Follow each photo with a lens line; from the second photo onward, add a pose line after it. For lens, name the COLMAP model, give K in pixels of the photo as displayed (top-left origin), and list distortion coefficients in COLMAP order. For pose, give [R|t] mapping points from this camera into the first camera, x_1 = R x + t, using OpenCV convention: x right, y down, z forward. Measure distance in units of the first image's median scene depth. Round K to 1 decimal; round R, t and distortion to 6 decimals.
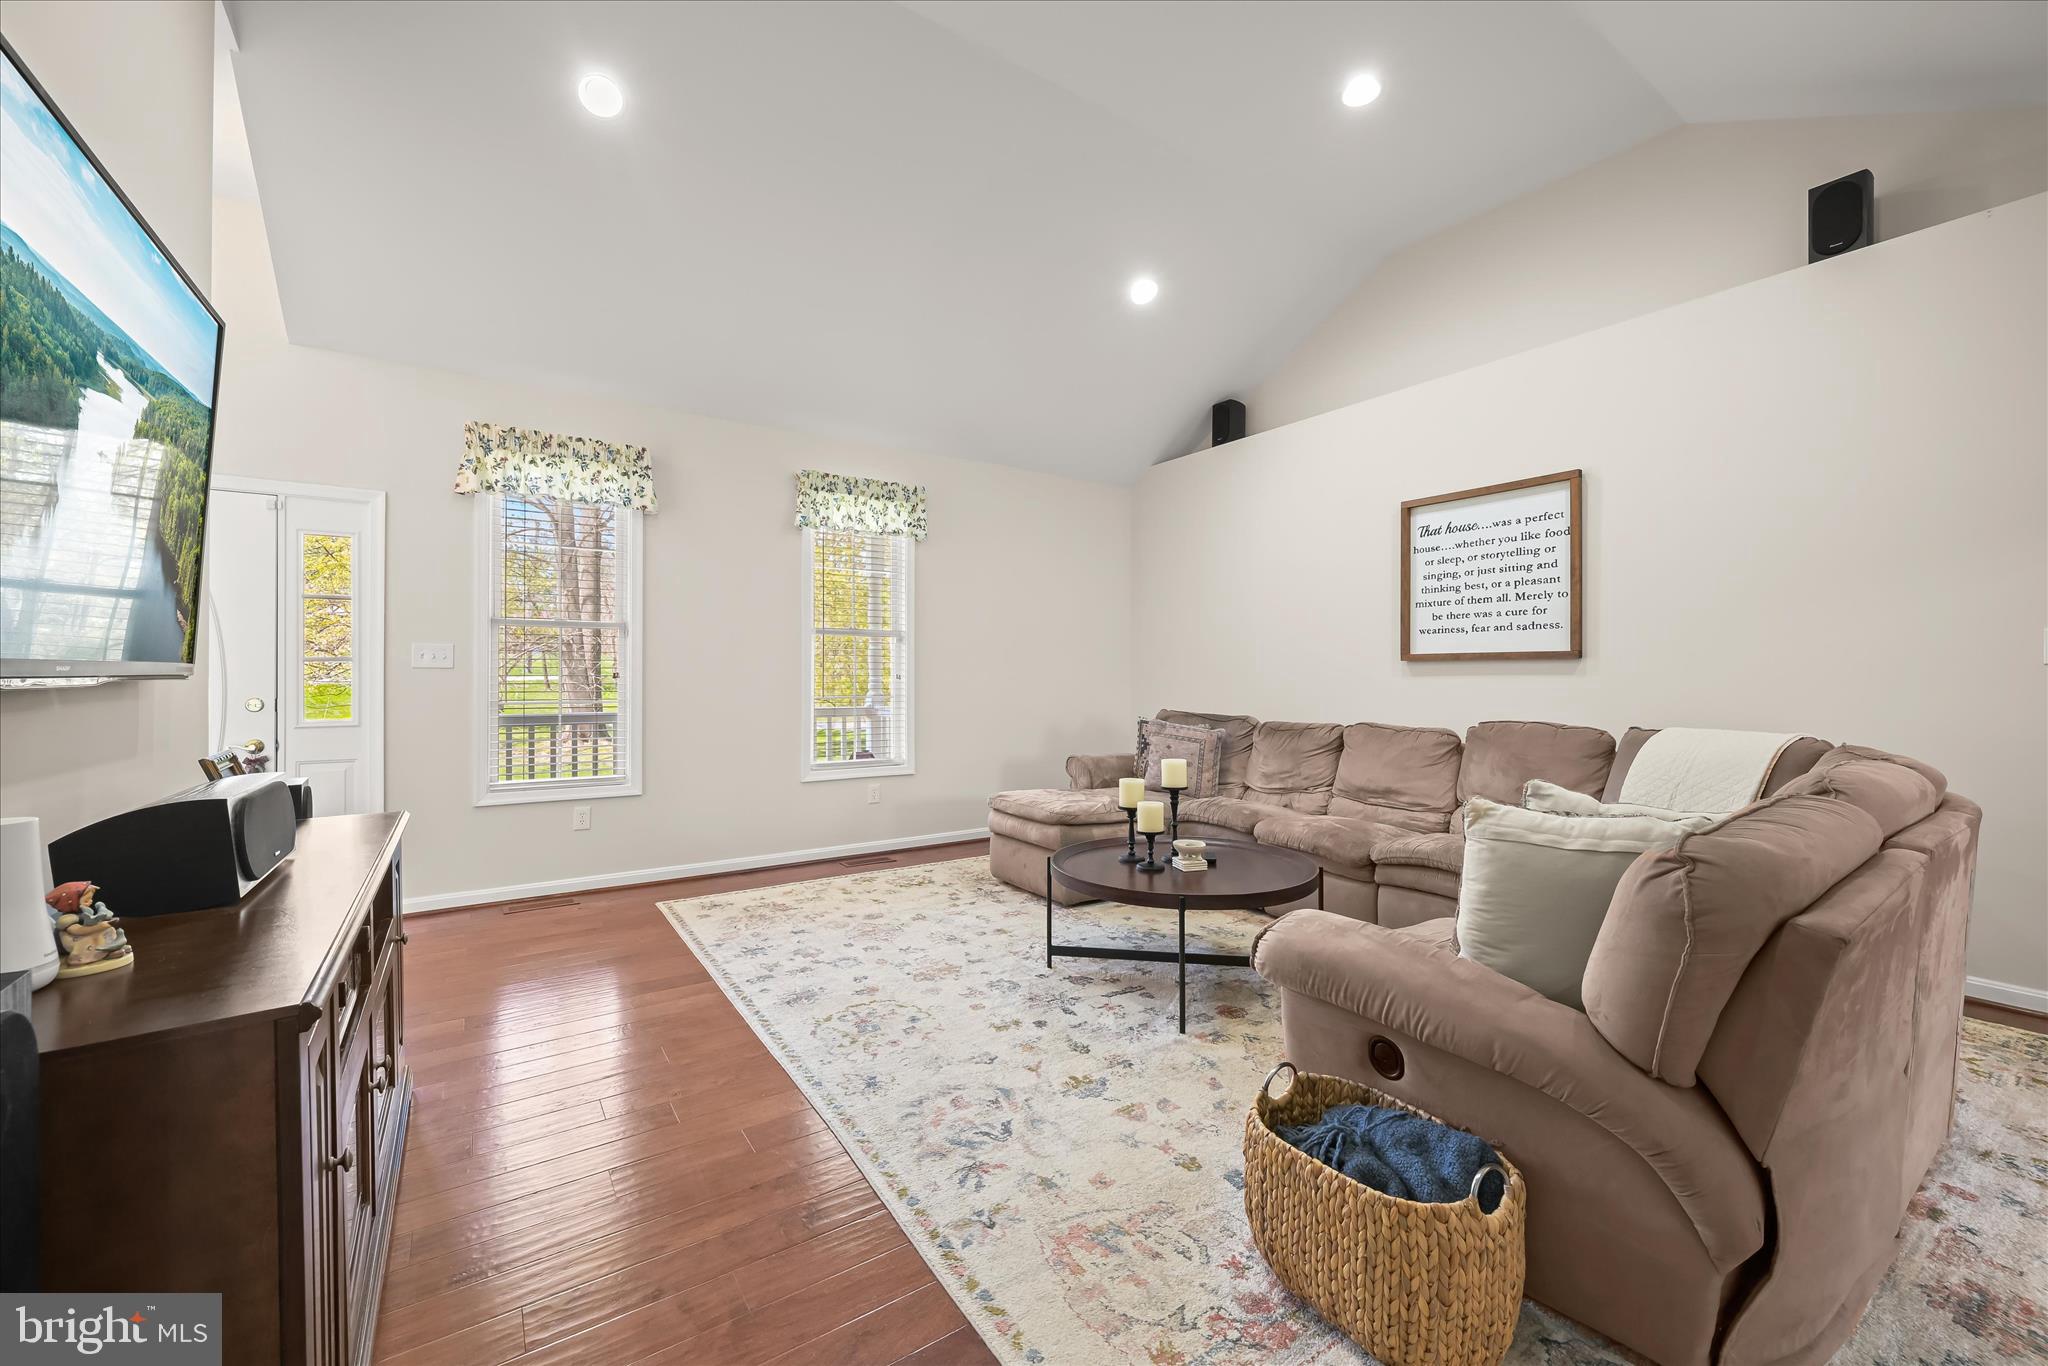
lens RADIAL K [[813.9, 0, 1022.6], [0, 813.9, 669.6], [0, 0, 1]] dist [-0.000031, -0.000279]
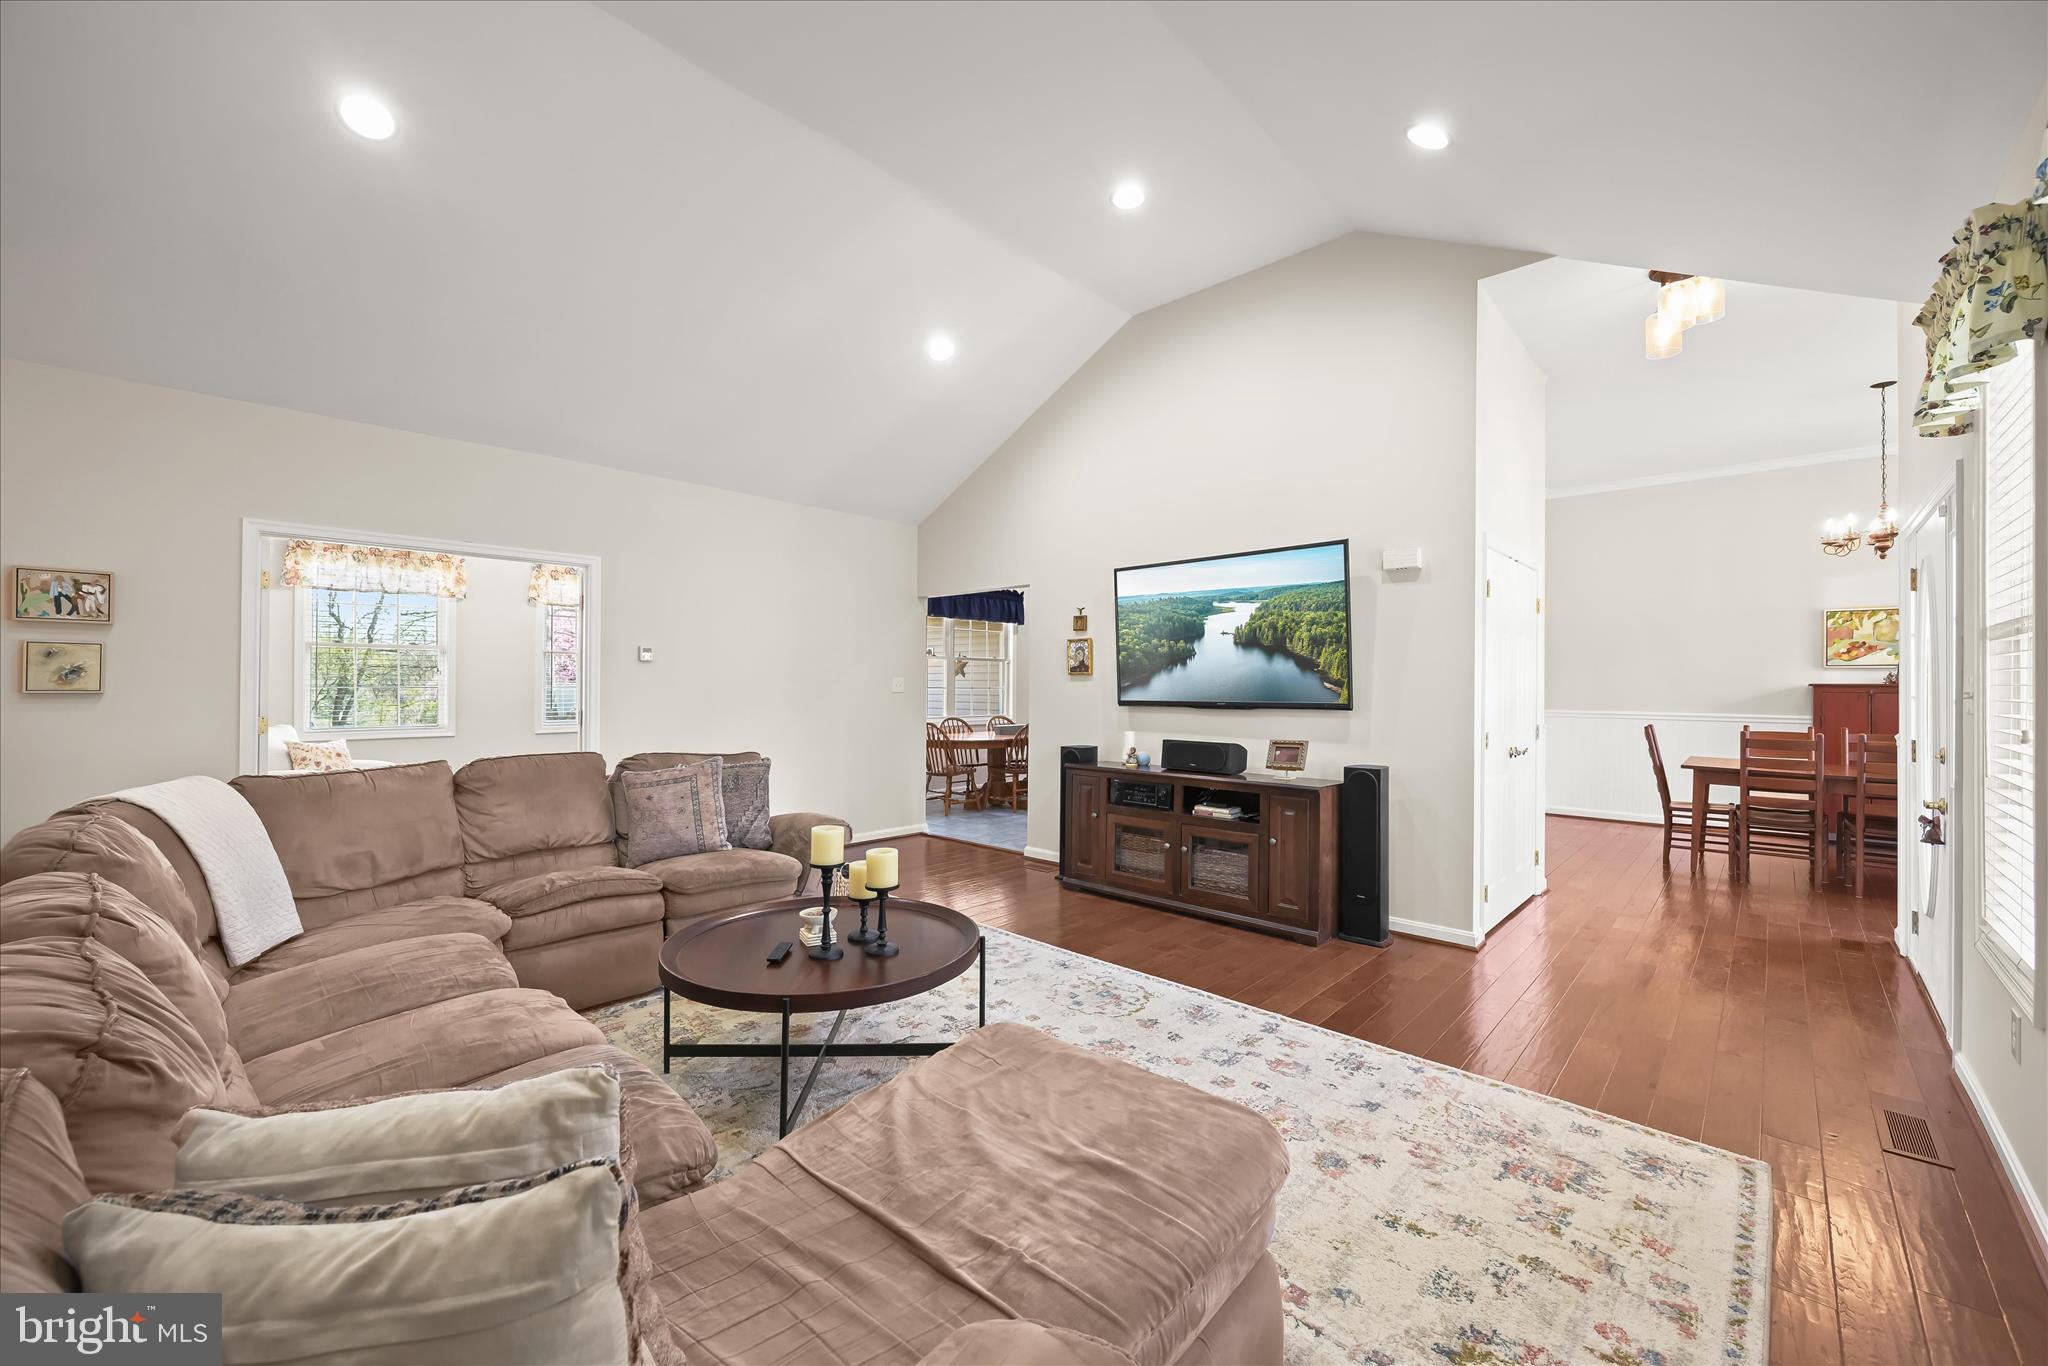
lens RADIAL K [[832.2, 0, 996.9], [0, 832.2, 670.6], [0, 0, 1]] dist [-0.000853, -0.000720]
pose [[-0.979135, -0.004227, -0.203165, 0.148873], [-0.003287, 0.999982, -0.004962, -0.030543], [0.203183, -0.004190, -0.979132, 1.407006]]
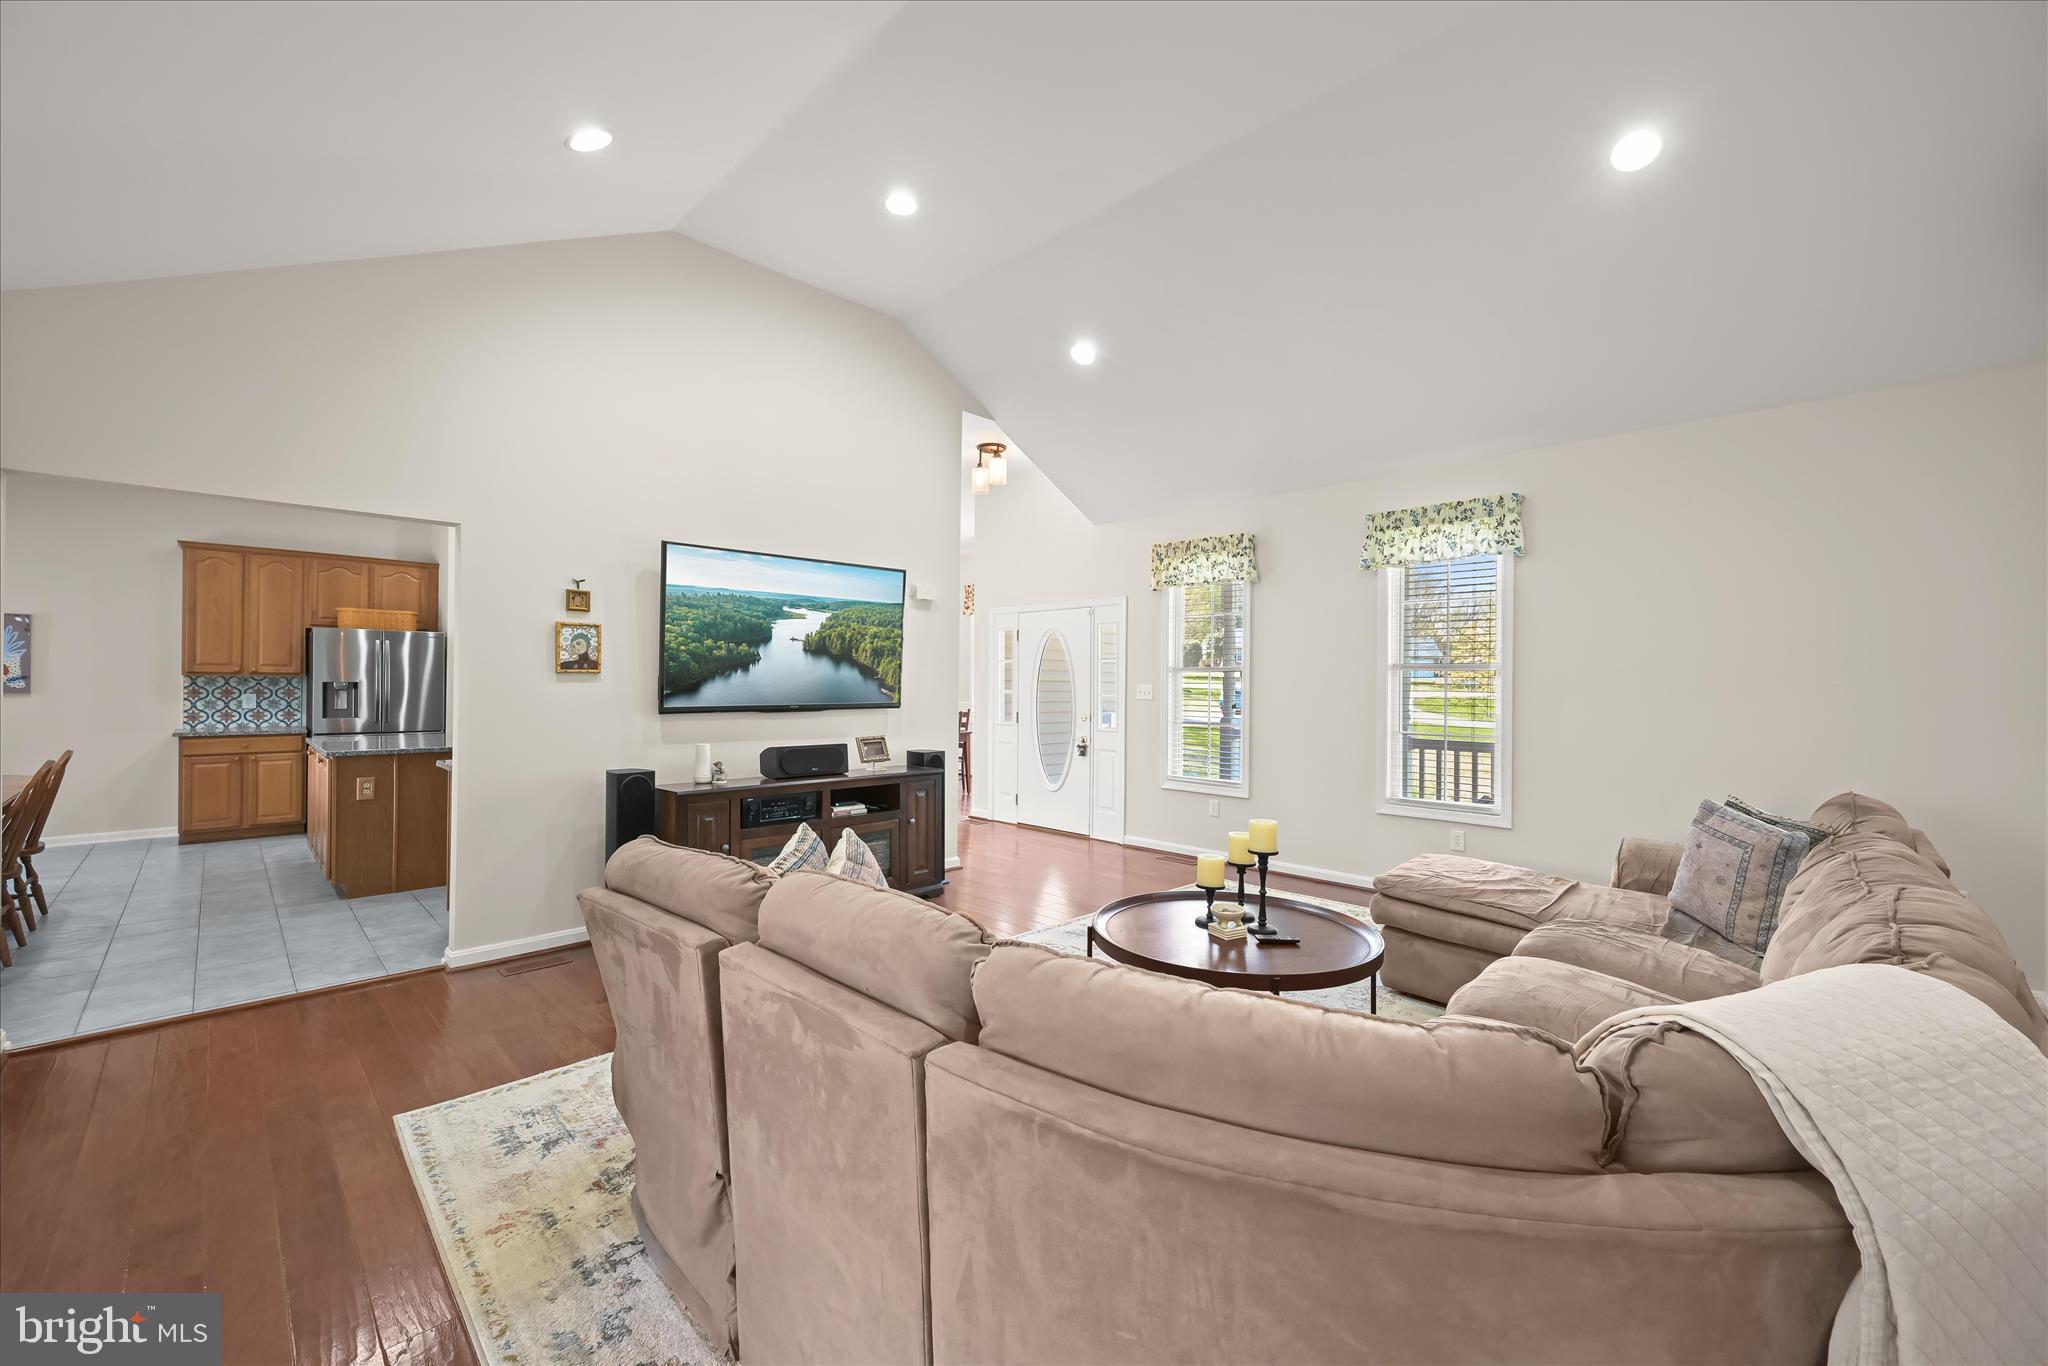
lens RADIAL K [[799.5, 0, 1032.0], [0, 799.5, 688.4], [0, 0, 1]] dist [-0.002669, 0.001056]
pose [[0.196216, 0.002931, -0.980556, 0.766075], [-0.007476, 0.999971, 0.001493, -0.023914], [0.980532, 0.007038, 0.196232, 0.440694]]
